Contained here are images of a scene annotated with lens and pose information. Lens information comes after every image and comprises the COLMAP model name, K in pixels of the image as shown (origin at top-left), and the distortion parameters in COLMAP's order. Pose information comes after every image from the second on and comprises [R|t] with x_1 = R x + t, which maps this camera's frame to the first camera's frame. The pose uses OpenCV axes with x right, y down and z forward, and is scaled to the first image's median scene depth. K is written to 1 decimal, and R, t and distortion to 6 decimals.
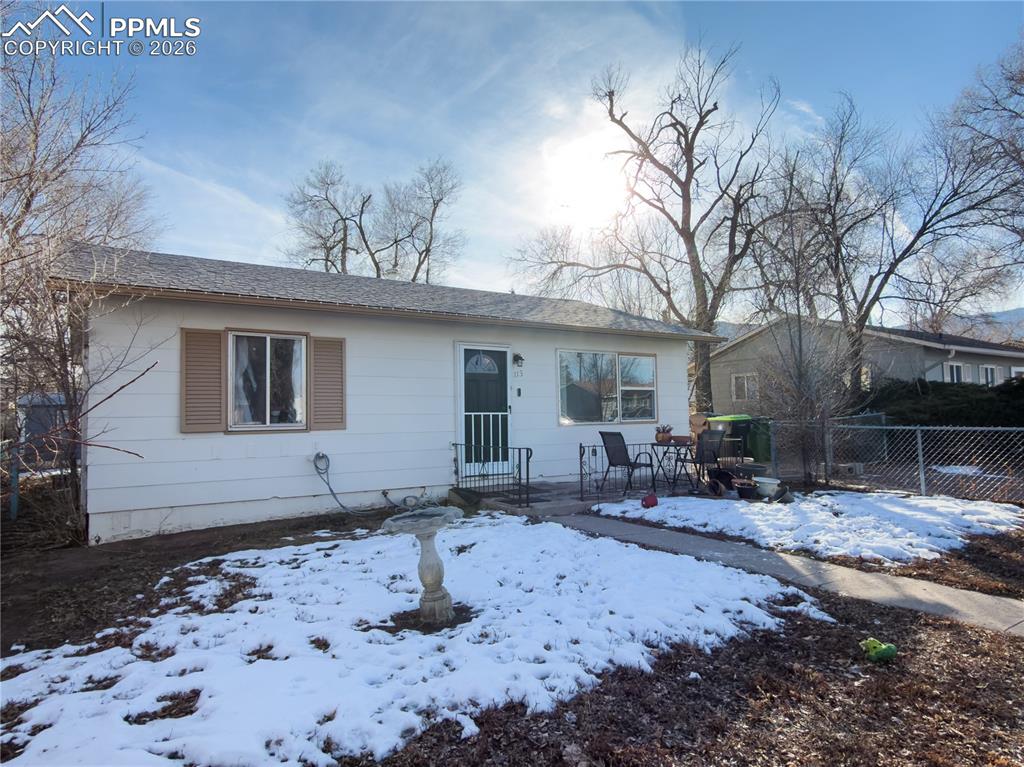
lens RADIAL K [[619.3, 0, 512.0], [0, 619.3, 383.5], [0, 0, 1]] dist [-0.006094, -0.000944]
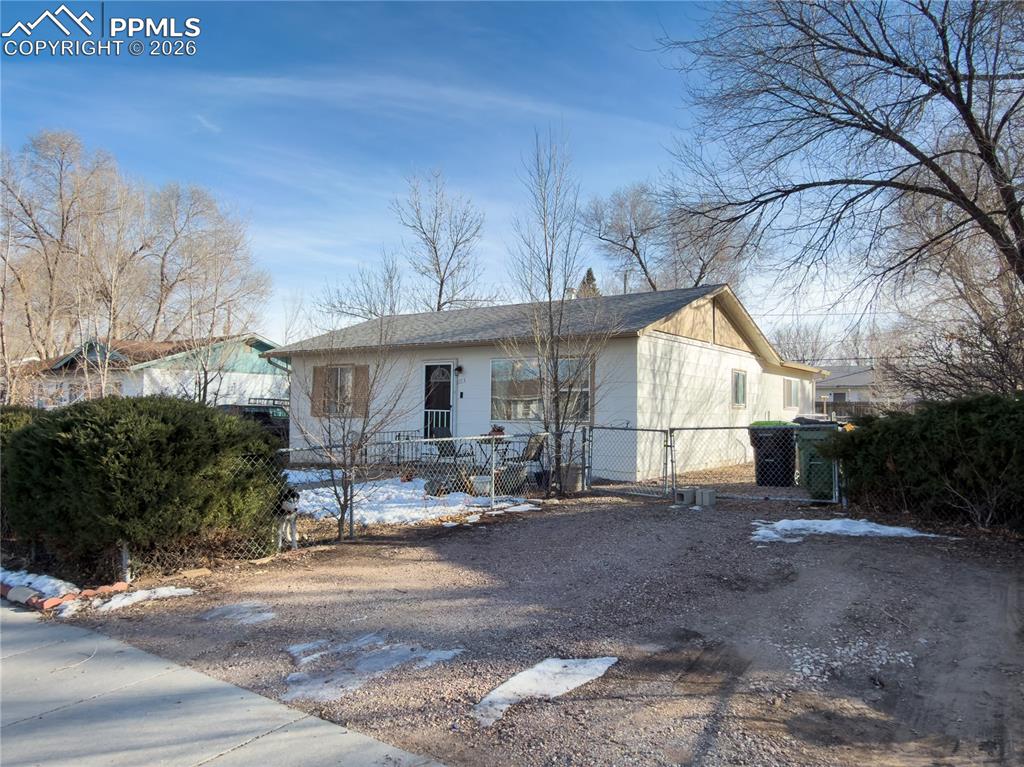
lens RADIAL K [[711.3, 0, 512.0], [0, 711.3, 383.5], [0, 0, 1]] dist [0.003165, 0.000715]
pose [[0.353769, -0.010856, -0.935270, 1.540653], [0.032936, 0.999457, 0.000857, -0.008443], [0.934753, -0.031107, 0.353935, 0.595492]]
